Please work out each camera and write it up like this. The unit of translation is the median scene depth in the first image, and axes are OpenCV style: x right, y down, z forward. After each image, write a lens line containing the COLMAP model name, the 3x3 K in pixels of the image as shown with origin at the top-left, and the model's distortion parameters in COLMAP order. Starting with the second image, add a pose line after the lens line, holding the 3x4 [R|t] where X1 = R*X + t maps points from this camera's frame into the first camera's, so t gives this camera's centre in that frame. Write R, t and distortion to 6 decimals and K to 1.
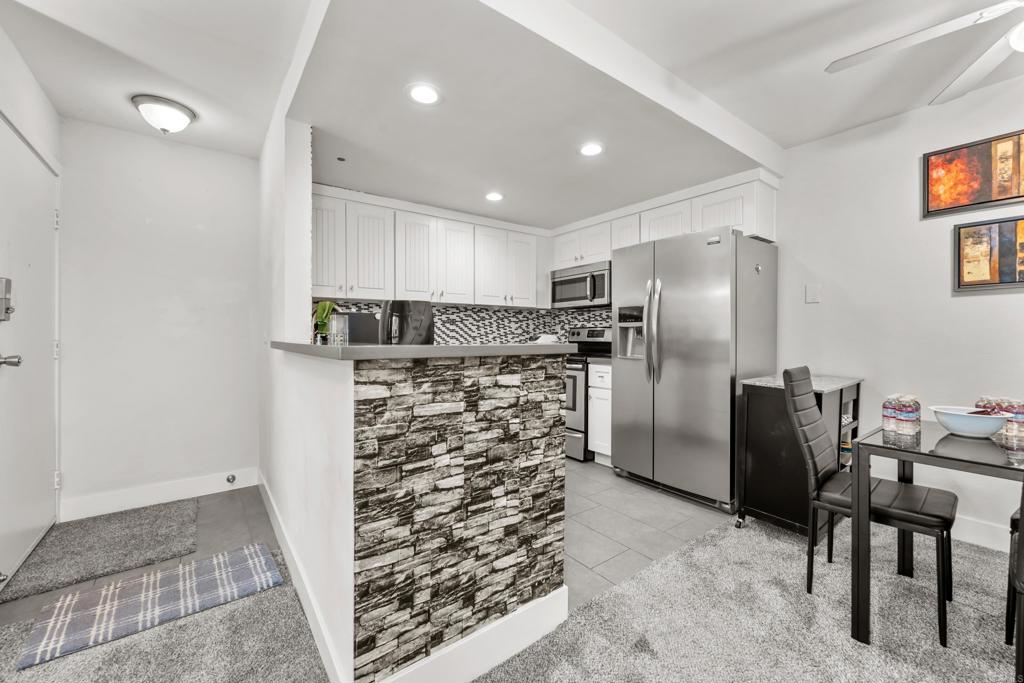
lens RADIAL K [[409.2, 0, 513.3], [0, 409.2, 337.0], [0, 0, 1]] dist [0.000350, -0.000127]
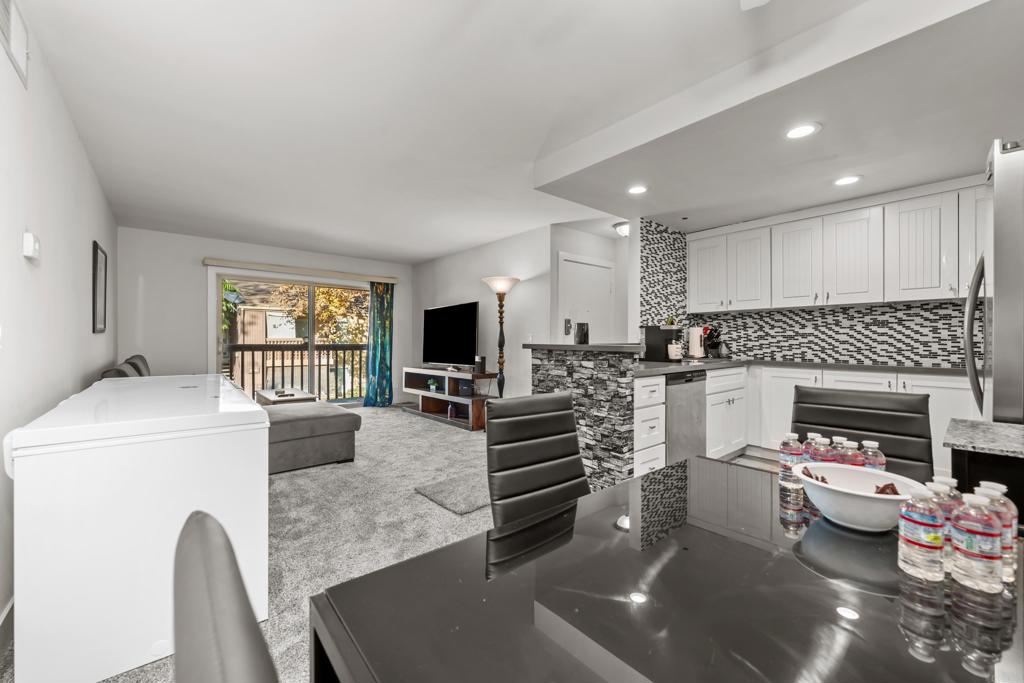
lens RADIAL K [[409.2, 0, 511.1], [0, 409.2, 339.9], [0, 0, 1]] dist [0.000350, -0.000127]
pose [[0.054901, 0.001113, -0.998491, 0.677444], [-0.004461, 0.999990, 0.000869, -0.001777], [0.998482, 0.004407, 0.054905, 0.208017]]
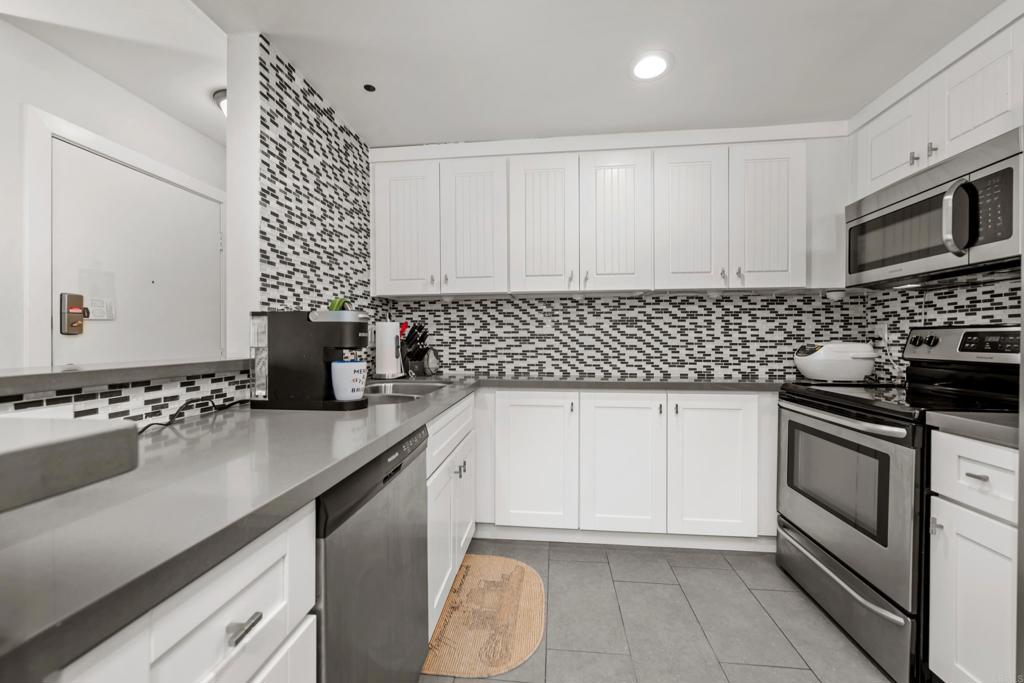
lens RADIAL K [[409.2, 0, 511.2], [0, 409.2, 340.3], [0, 0, 1]] dist [0.000350, -0.000127]
pose [[0.729171, 0.001421, -0.684330, 0.147689], [-0.000515, 0.999999, 0.001528, -0.010968], [0.684331, -0.000762, 0.729171, 0.452117]]
